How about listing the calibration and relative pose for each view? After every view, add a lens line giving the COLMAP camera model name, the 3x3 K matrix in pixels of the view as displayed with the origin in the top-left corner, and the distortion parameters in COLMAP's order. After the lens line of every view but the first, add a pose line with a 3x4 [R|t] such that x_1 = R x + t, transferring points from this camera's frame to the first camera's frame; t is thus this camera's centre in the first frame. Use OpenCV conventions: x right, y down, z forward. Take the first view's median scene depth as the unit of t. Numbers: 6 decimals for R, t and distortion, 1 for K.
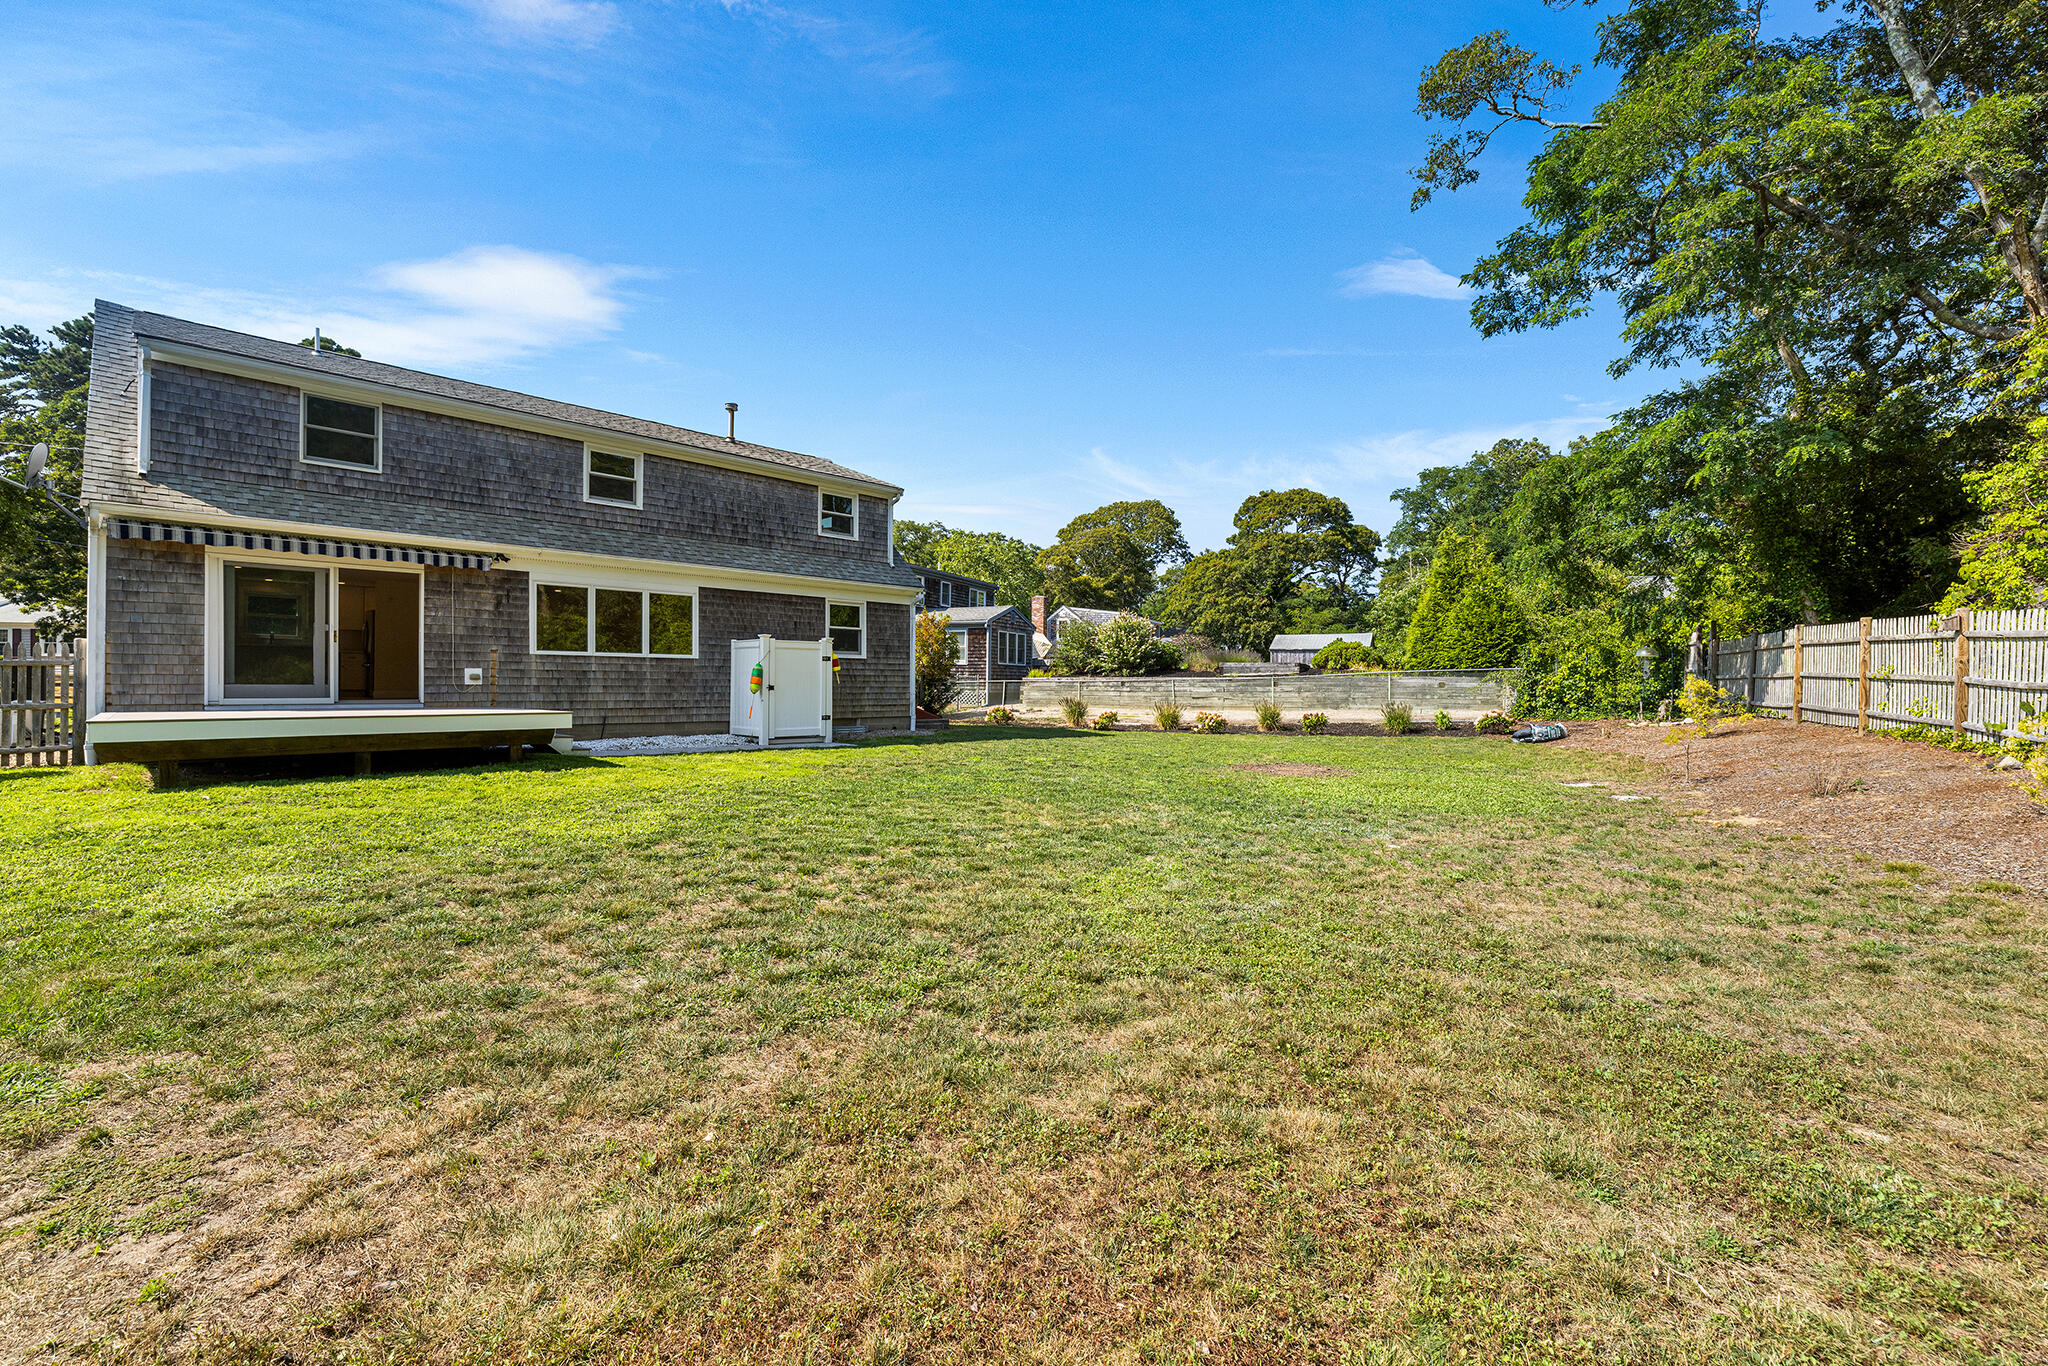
lens RADIAL K [[879.8, 0, 1024.3], [0, 879.8, 687.1], [0, 0, 1]] dist [0.000614, 0.000309]
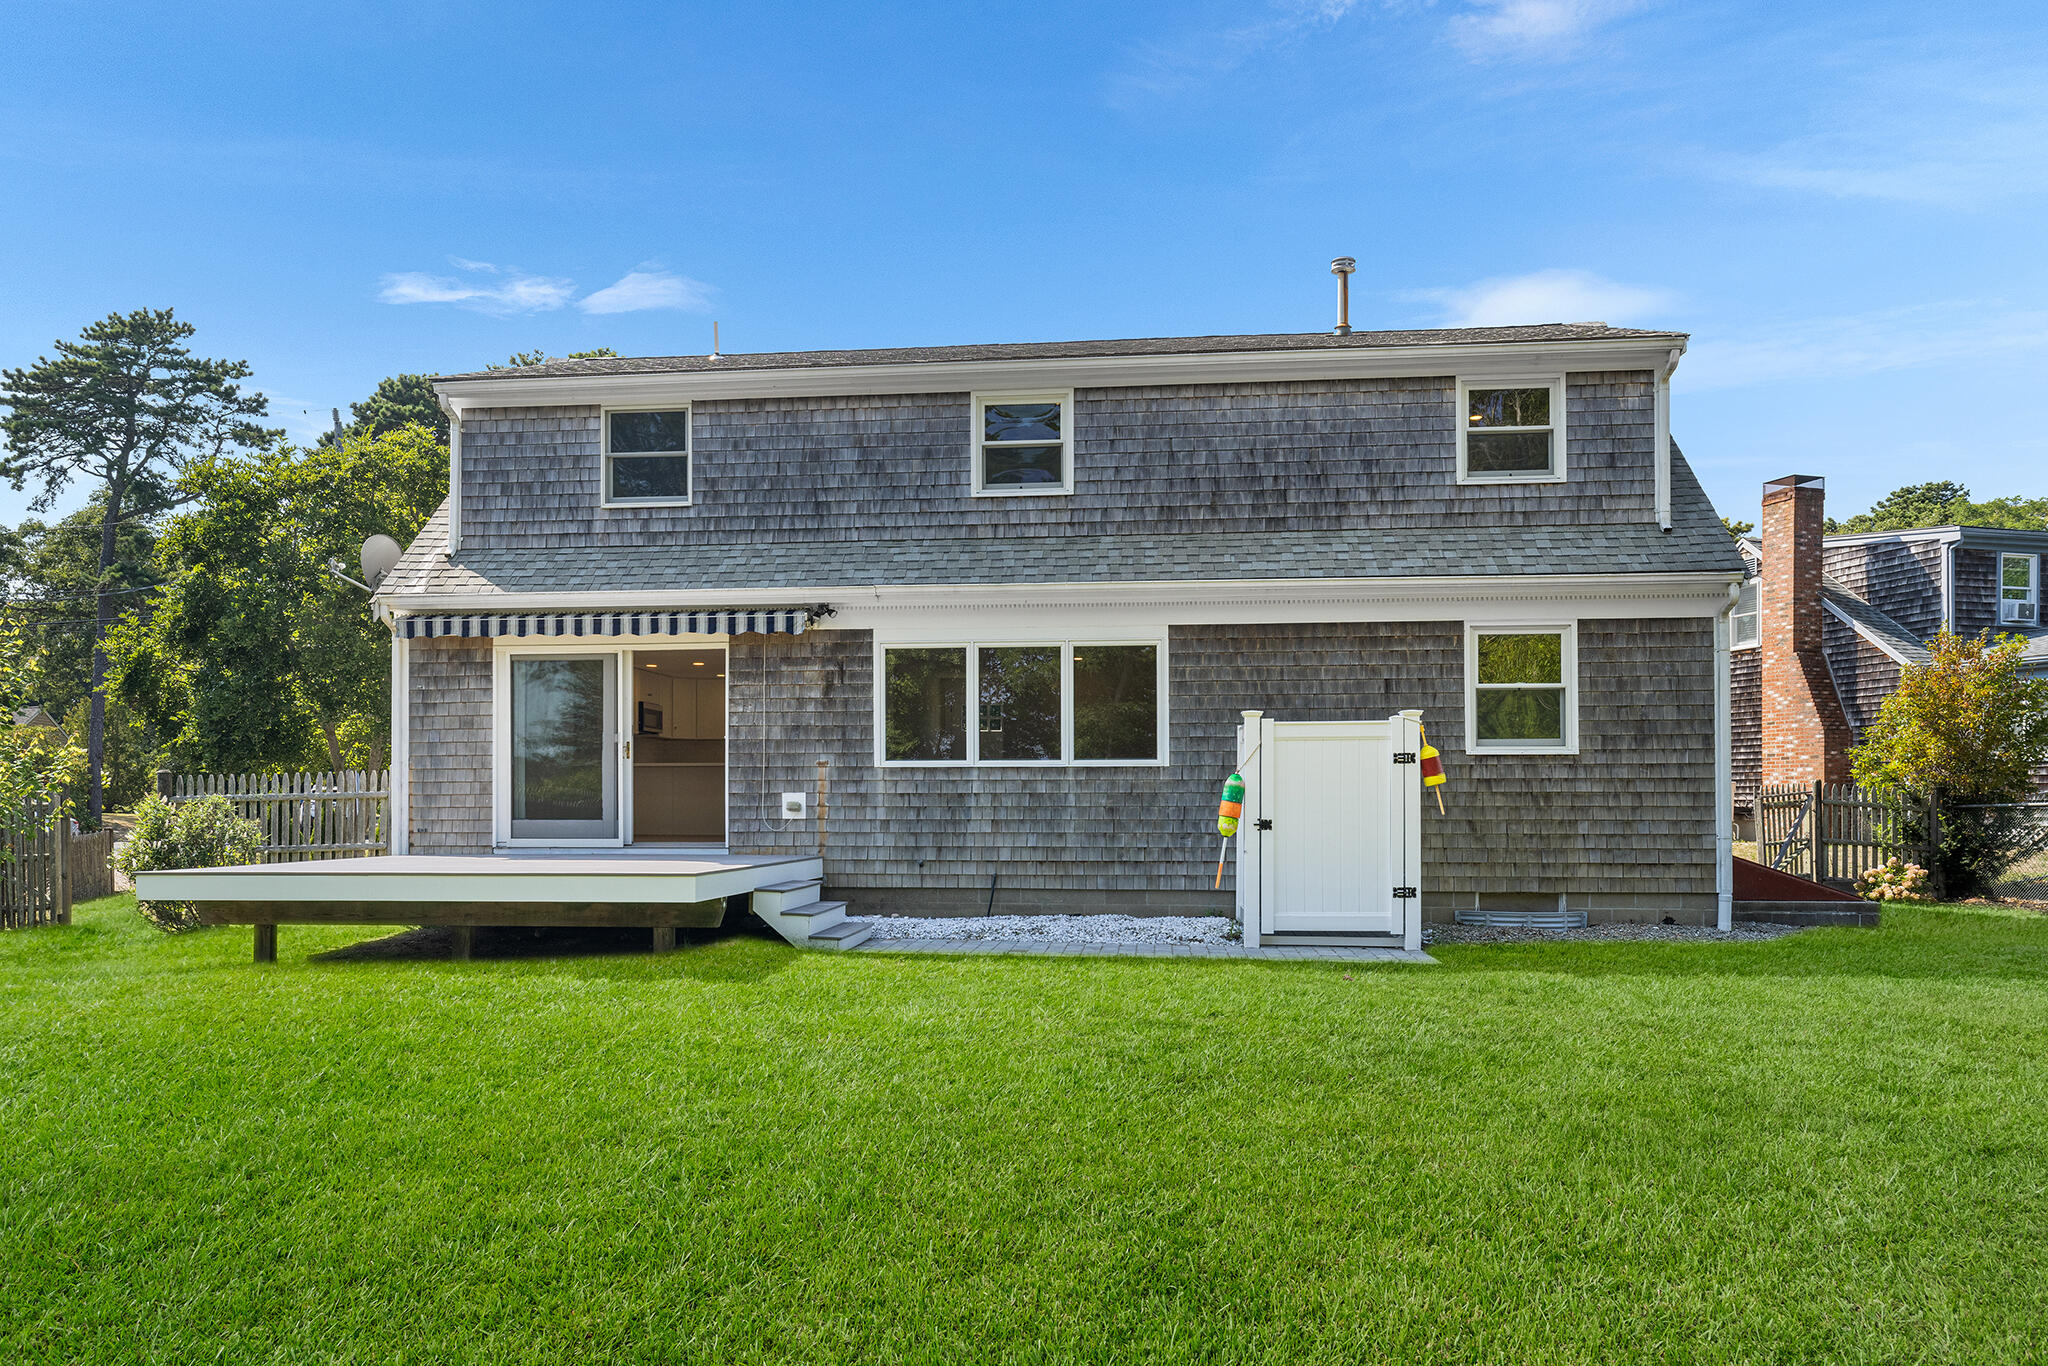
lens RADIAL K [[1373.3, 0, 998.4], [0, 1373.3, 795.7], [0, 0, 1]] dist [-0.005083, 0.000163]
pose [[0.626072, -0.010537, -0.779694, 0.212027], [0.003481, 0.999936, -0.010719, -0.008066], [0.779757, 0.003997, 0.626069, 0.482657]]
